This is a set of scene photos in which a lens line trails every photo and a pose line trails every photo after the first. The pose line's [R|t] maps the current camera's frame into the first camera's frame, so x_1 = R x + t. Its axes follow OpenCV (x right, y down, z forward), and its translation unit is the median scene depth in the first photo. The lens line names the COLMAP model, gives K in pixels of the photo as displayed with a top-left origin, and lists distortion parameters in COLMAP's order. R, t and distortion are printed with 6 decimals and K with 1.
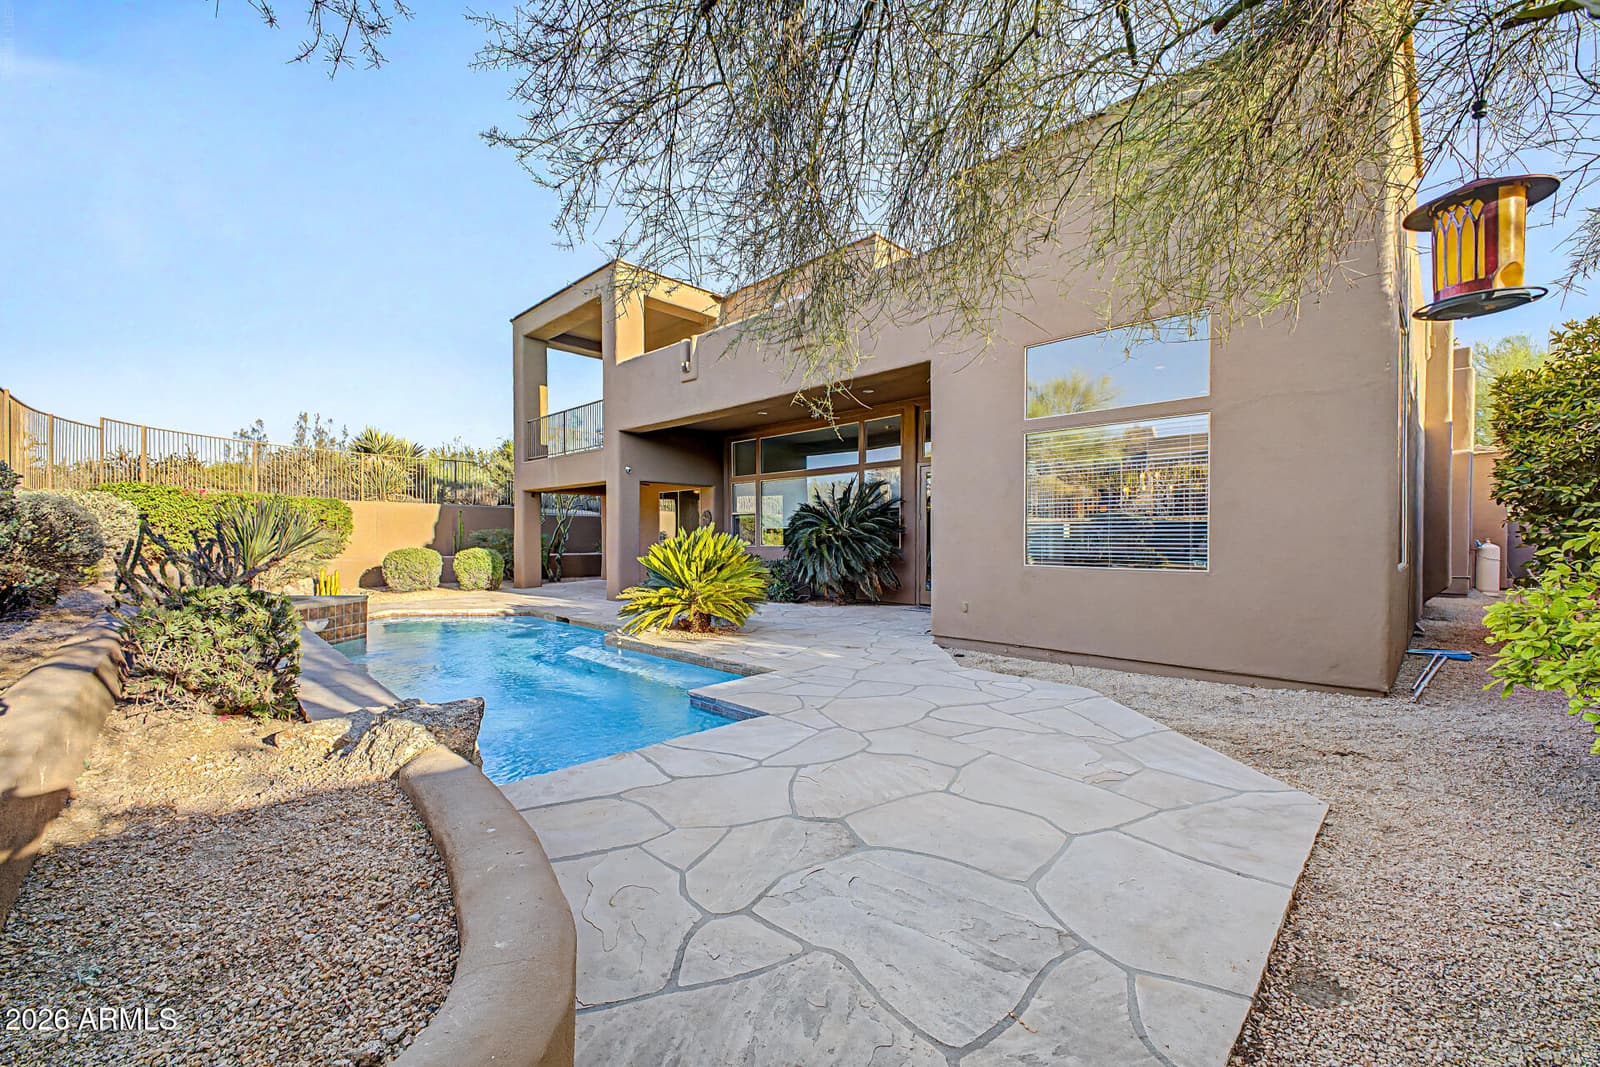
lens RADIAL K [[646.0, 0, 800.0], [0, 646.0, 533.5], [0, 0, 1]] dist [0.014742, -0.000163]
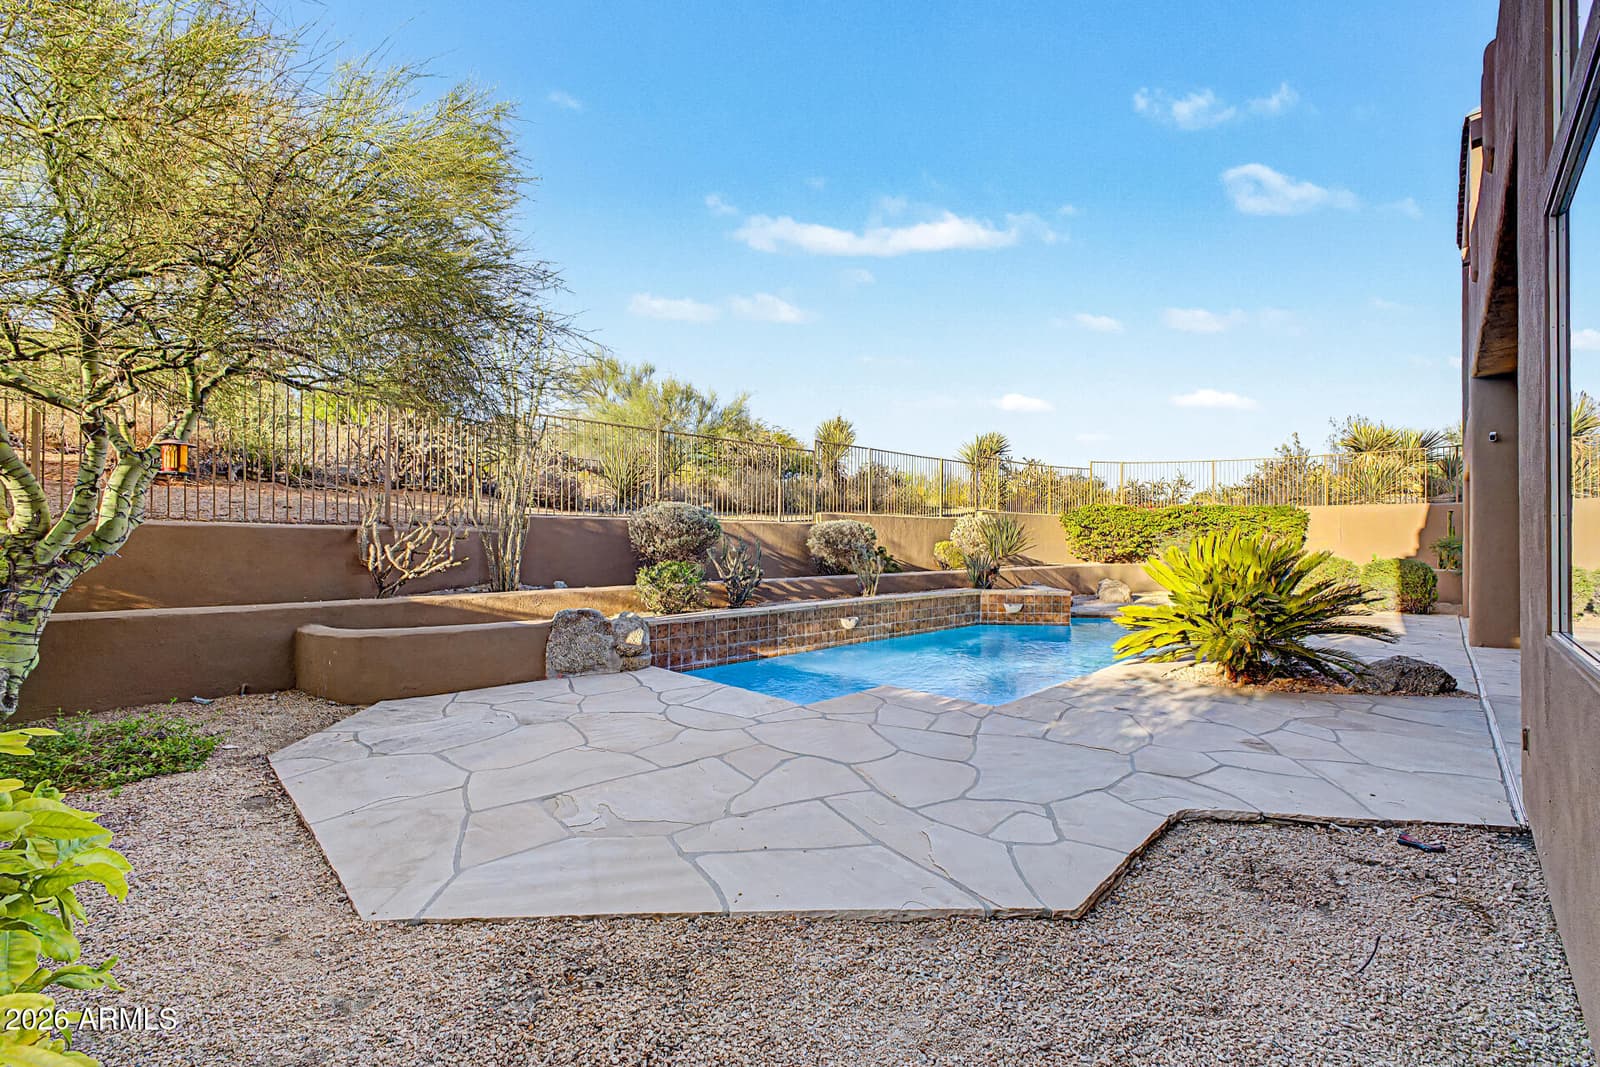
lens RADIAL K [[646.0, 0, 800.0], [0, 646.0, 533.5], [0, 0, 1]] dist [0.014742, -0.000163]
pose [[-0.001932, -0.010010, -0.999948, 1.262244], [-0.006433, 0.999929, -0.009997, 0.009825], [0.999977, 0.006413, -0.001996, 1.226309]]
